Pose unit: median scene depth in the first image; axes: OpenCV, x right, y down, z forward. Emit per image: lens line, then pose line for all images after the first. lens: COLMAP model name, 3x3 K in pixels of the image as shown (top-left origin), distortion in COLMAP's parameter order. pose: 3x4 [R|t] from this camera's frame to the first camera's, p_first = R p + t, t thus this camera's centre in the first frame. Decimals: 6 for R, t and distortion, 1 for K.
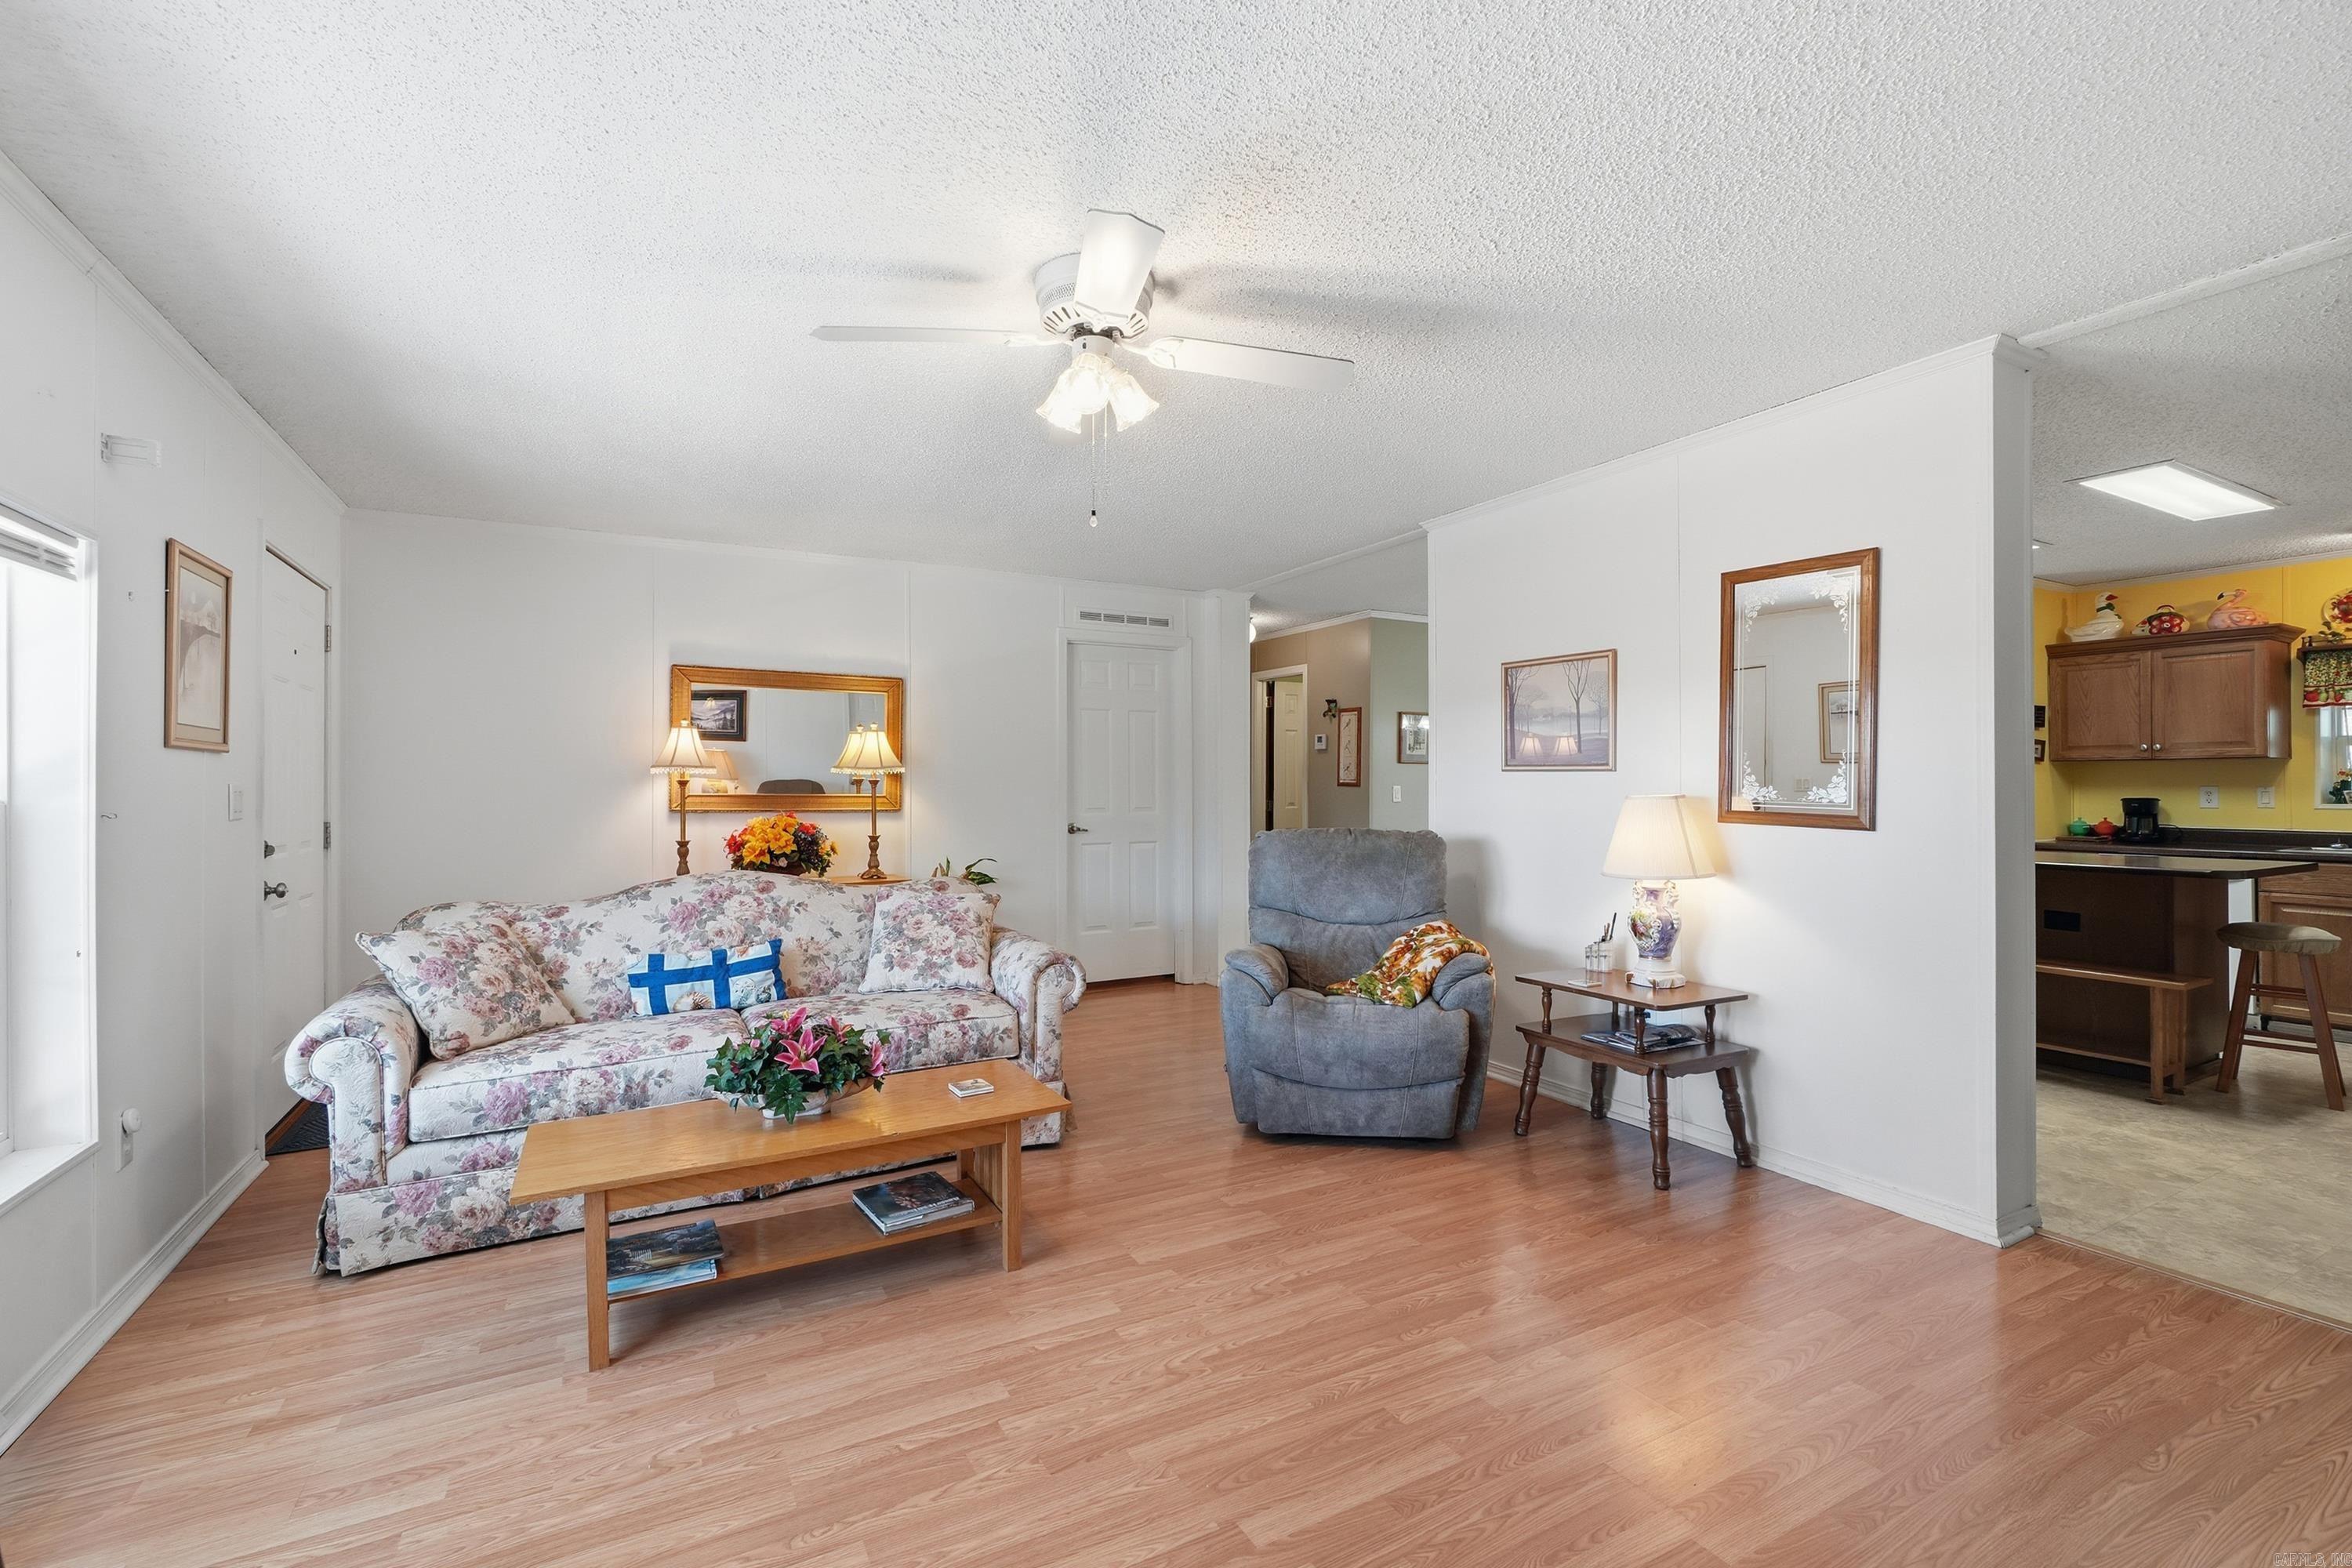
lens RADIAL K [[1022.8, 0, 1173.7], [0, 1022.8, 778.1], [0, 0, 1]] dist [-0.002111, 0.001340]
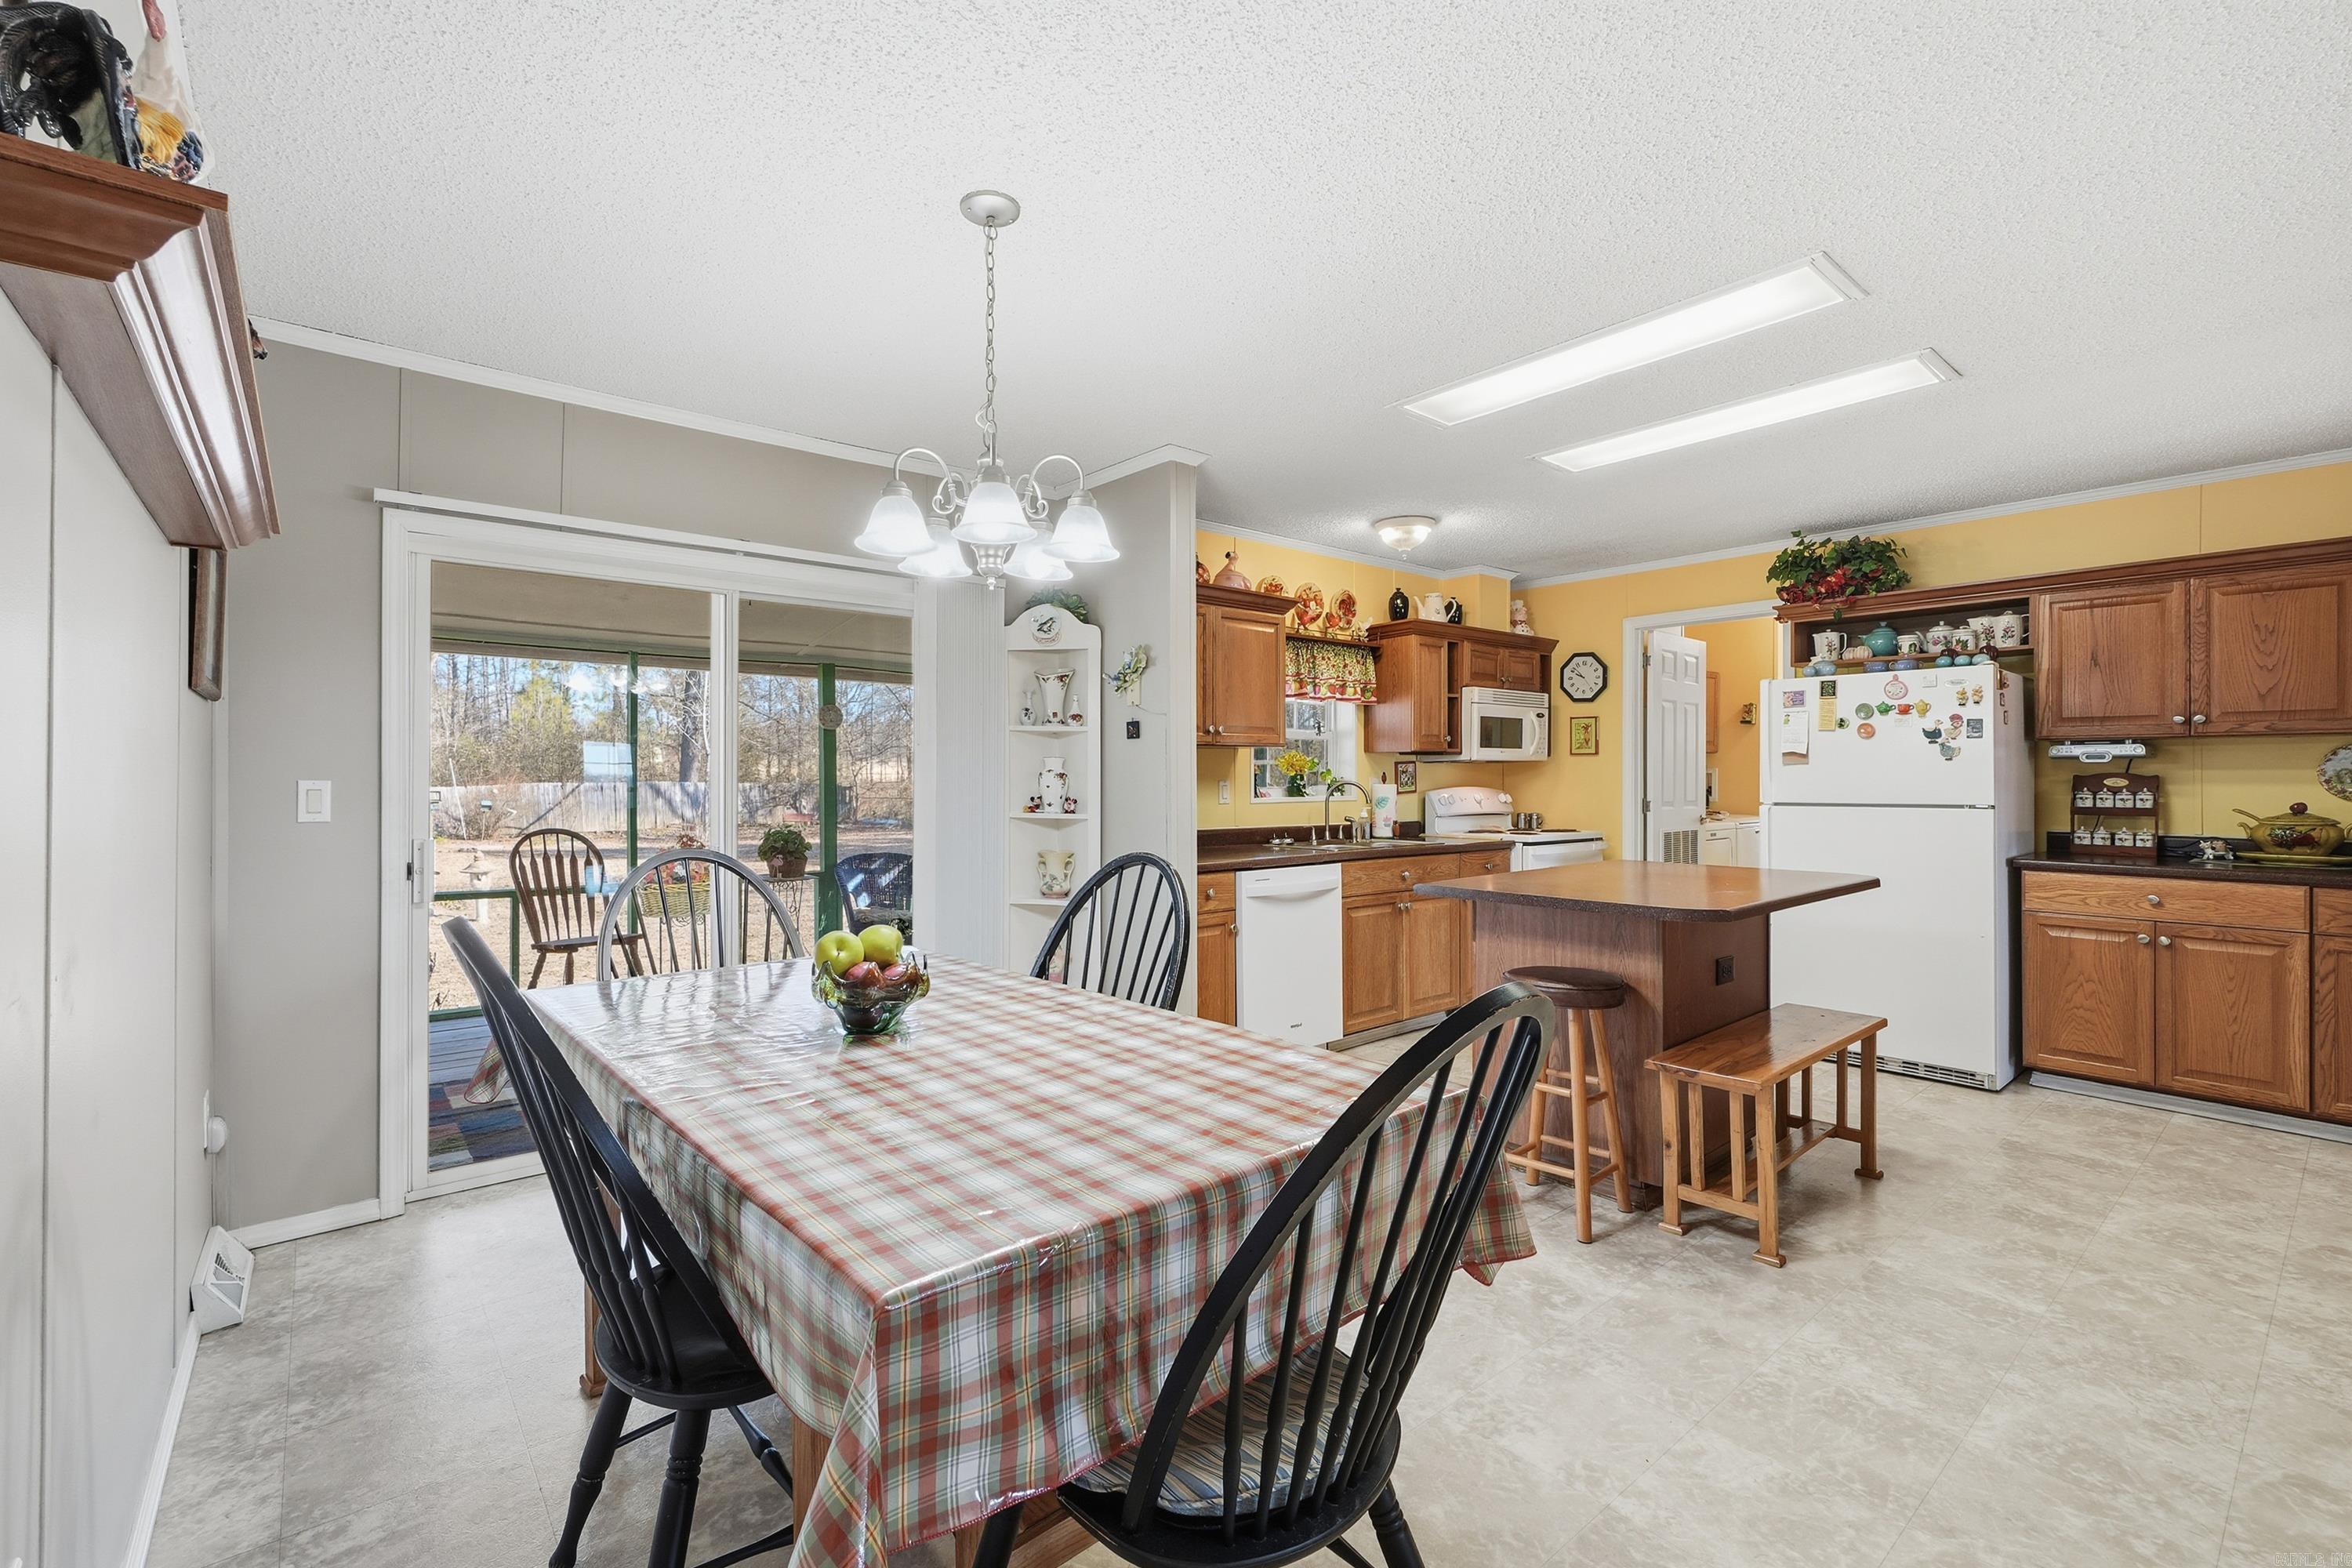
lens RADIAL K [[1030.4, 0, 1154.3], [0, 1030.4, 778.8], [0, 0, 1]] dist [-0.000889, 0.000185]
pose [[-0.179065, 0.002096, 0.983835, 0.187639], [-0.007589, 0.999965, -0.003511, 0.010612], [-0.983808, -0.008095, -0.179043, 1.167063]]
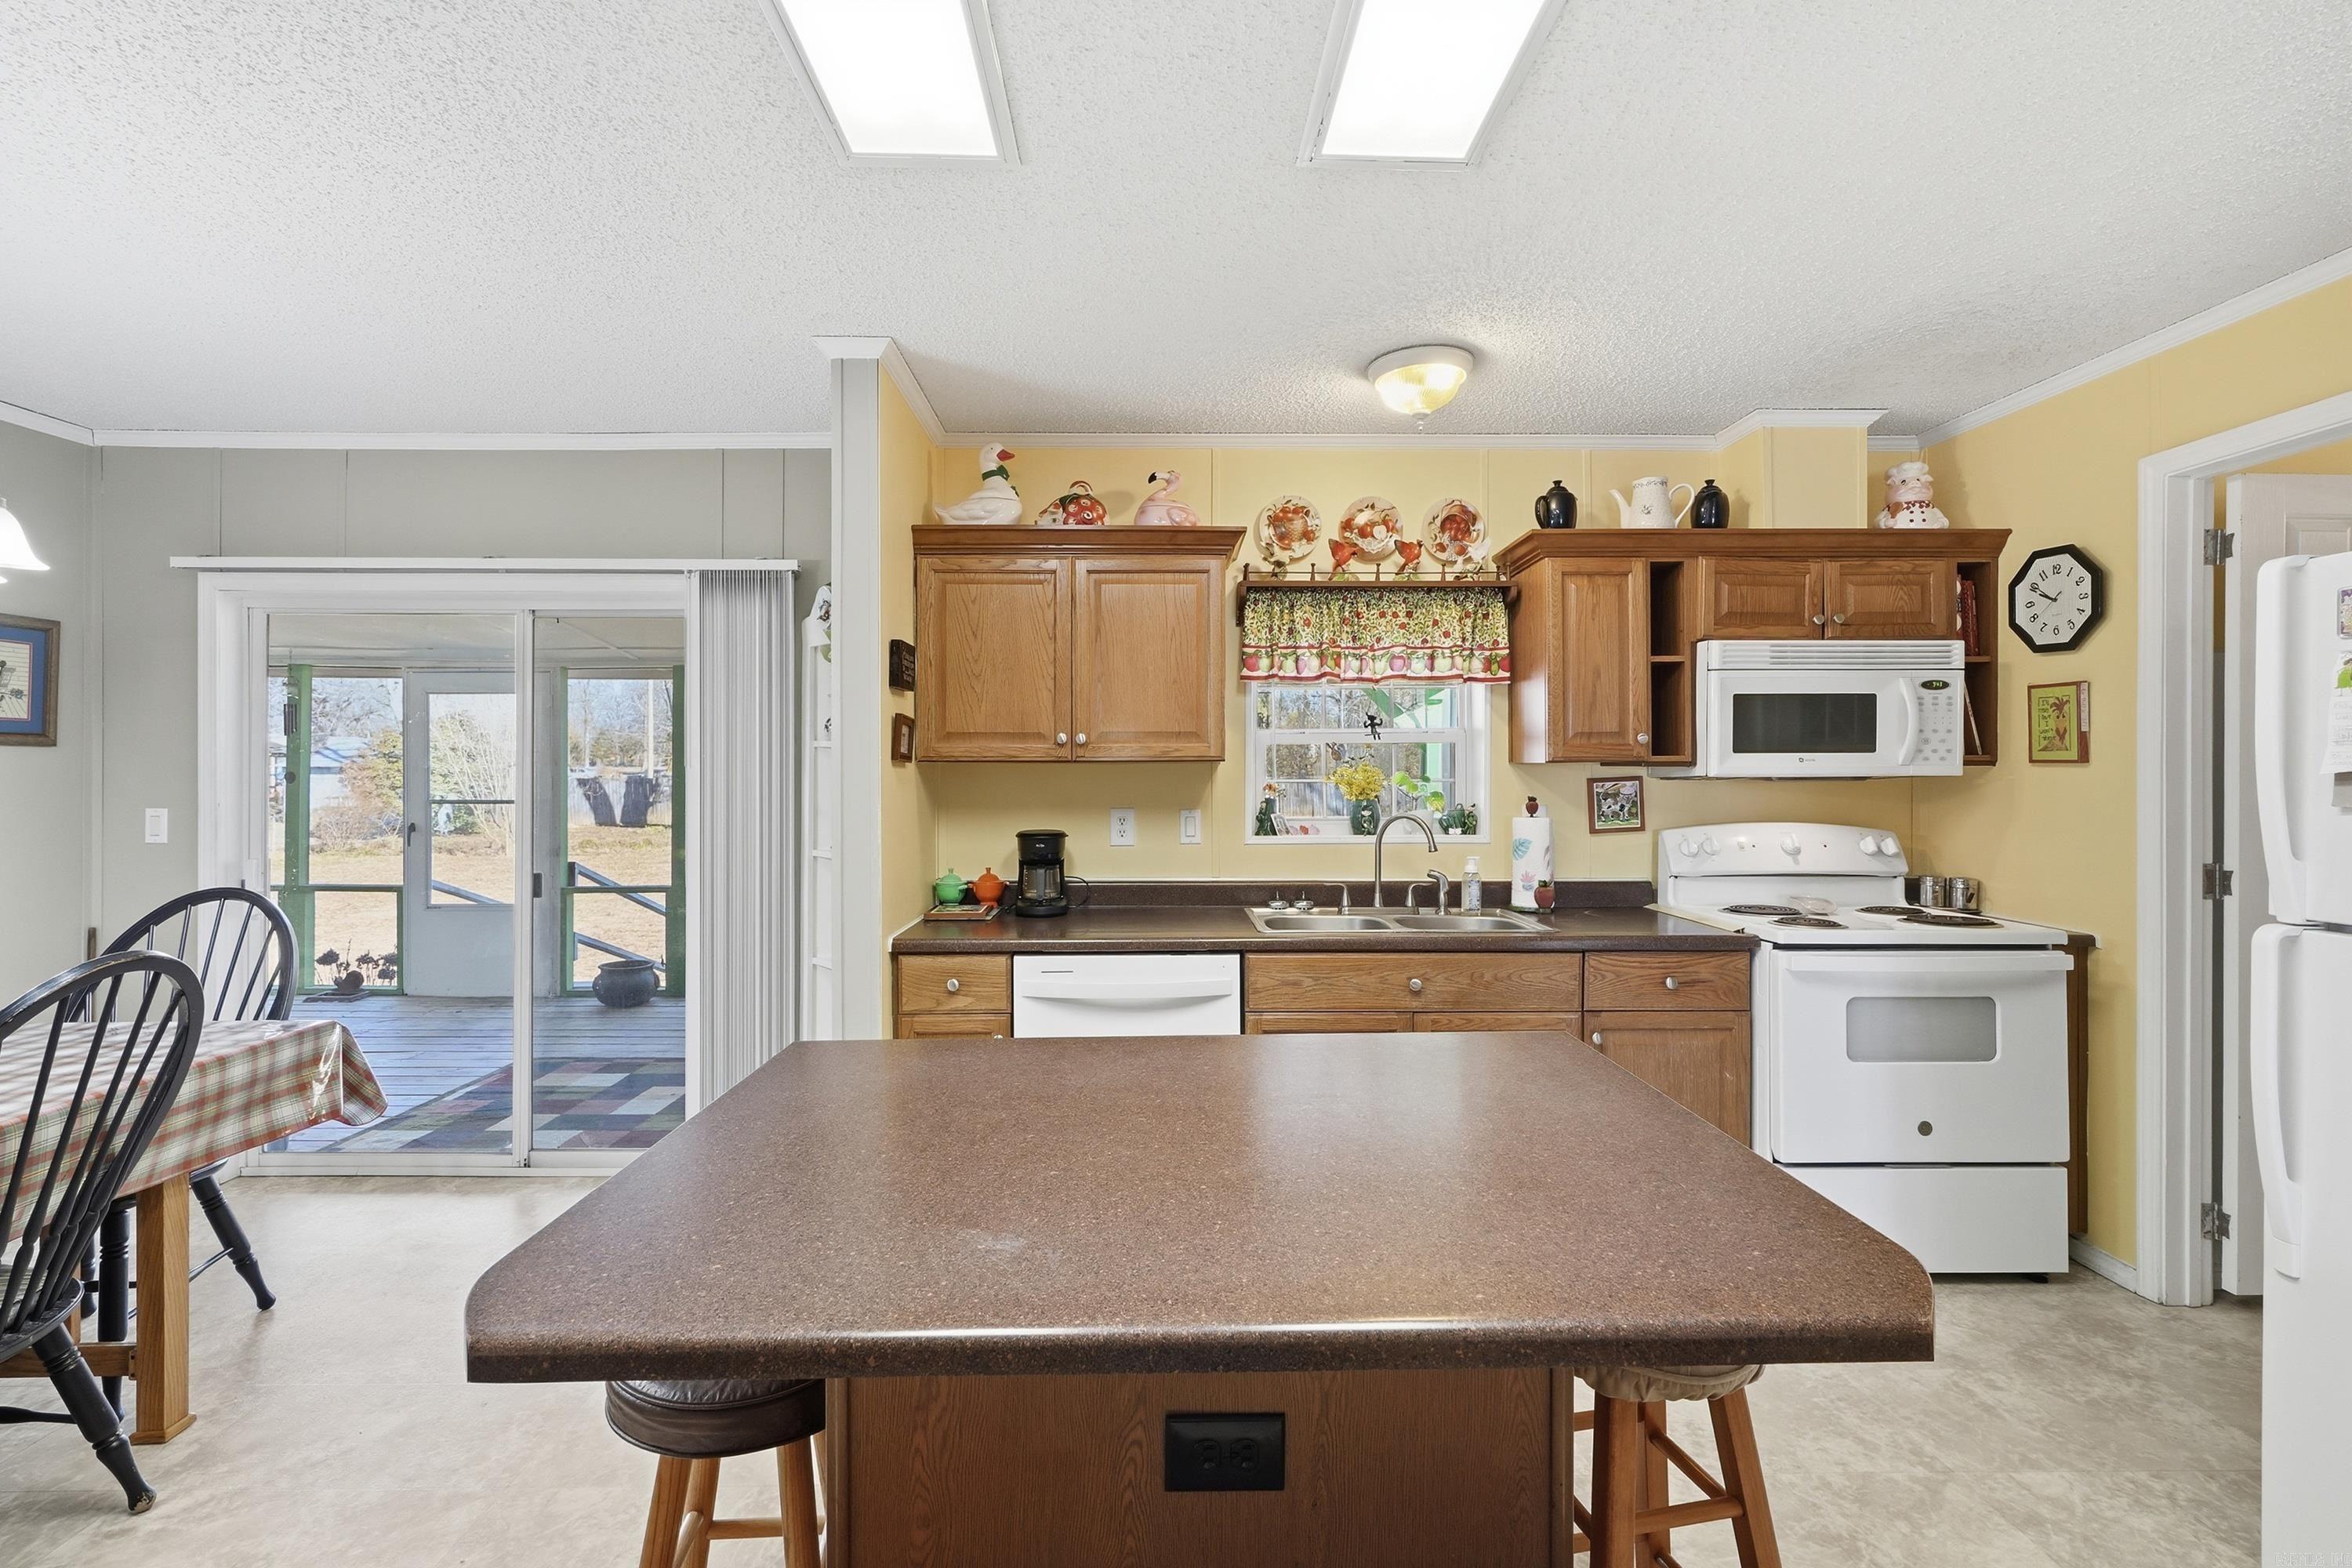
lens RADIAL K [[1041.9, 0, 1161.5], [0, 1041.9, 769.3], [0, 0, 1]] dist [-0.005311, 0.000080]
pose [[0.475798, 0.003089, 0.879549, 0.495449], [-0.008323, 0.999965, 0.000991, -0.014646], [-0.879515, -0.007792, 0.475807, 0.690763]]
